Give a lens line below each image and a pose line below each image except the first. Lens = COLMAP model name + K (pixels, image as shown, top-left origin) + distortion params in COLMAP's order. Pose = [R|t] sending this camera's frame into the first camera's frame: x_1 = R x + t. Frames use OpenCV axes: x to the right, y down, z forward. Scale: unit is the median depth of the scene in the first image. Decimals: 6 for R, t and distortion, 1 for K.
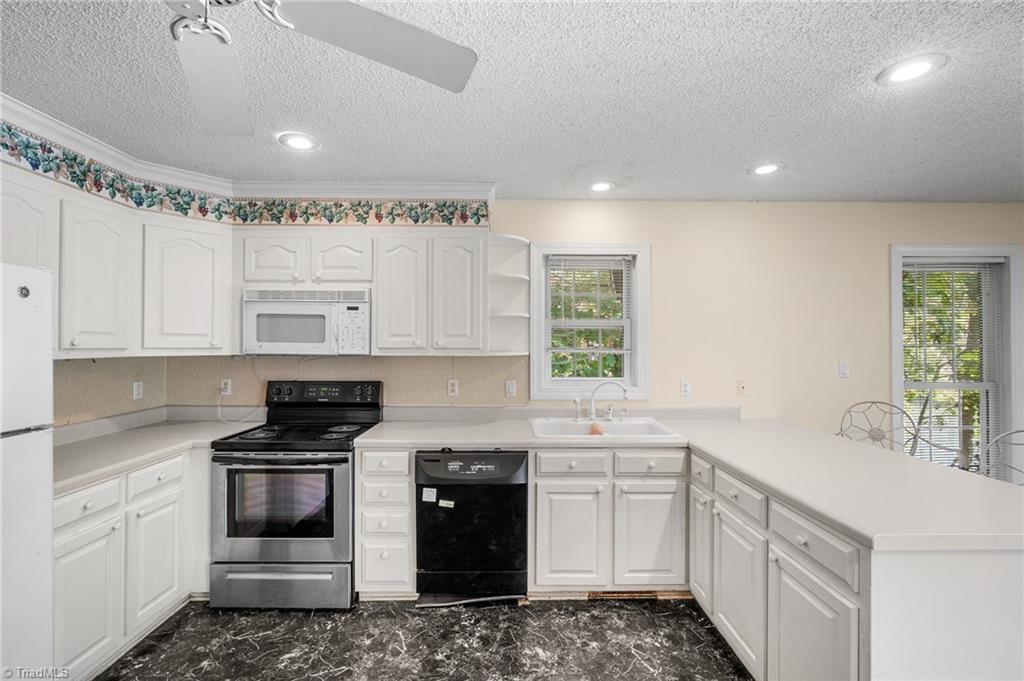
lens RADIAL K [[450.2, 0, 505.2], [0, 450.2, 341.8], [0, 0, 1]] dist [-0.007857, 0.001420]
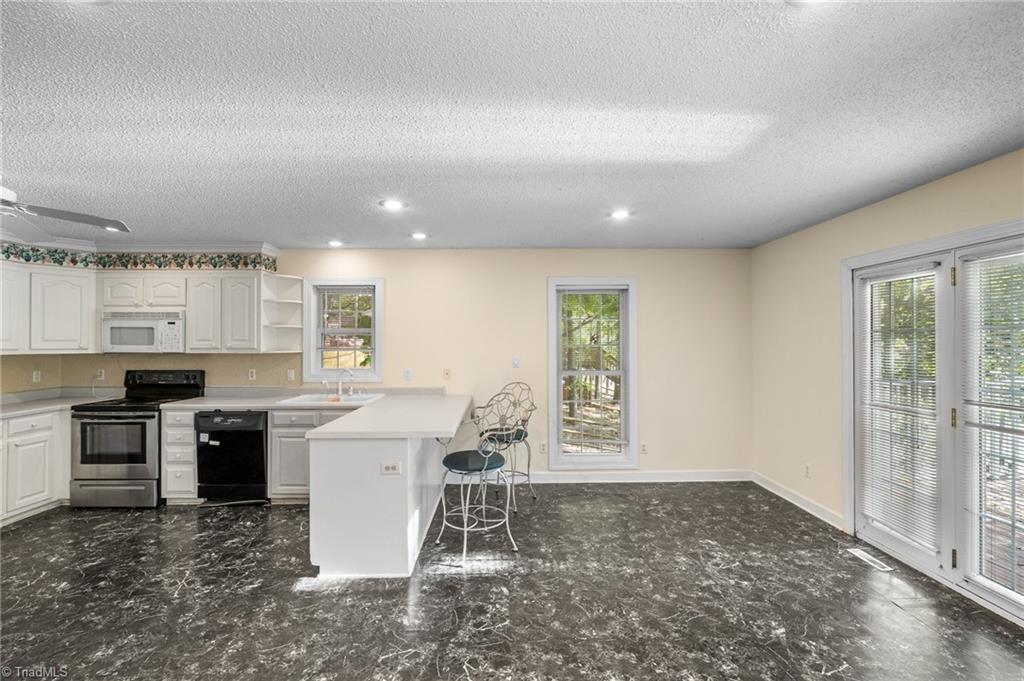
lens RADIAL K [[450.2, 0, 517.1], [0, 450.2, 341.9], [0, 0, 1]] dist [-0.007857, 0.001420]
pose [[0.999984, -0.003684, 0.004382, 0.899293], [0.003667, 0.999986, 0.003844, -0.010798], [-0.004396, -0.003828, 0.999983, -0.596451]]
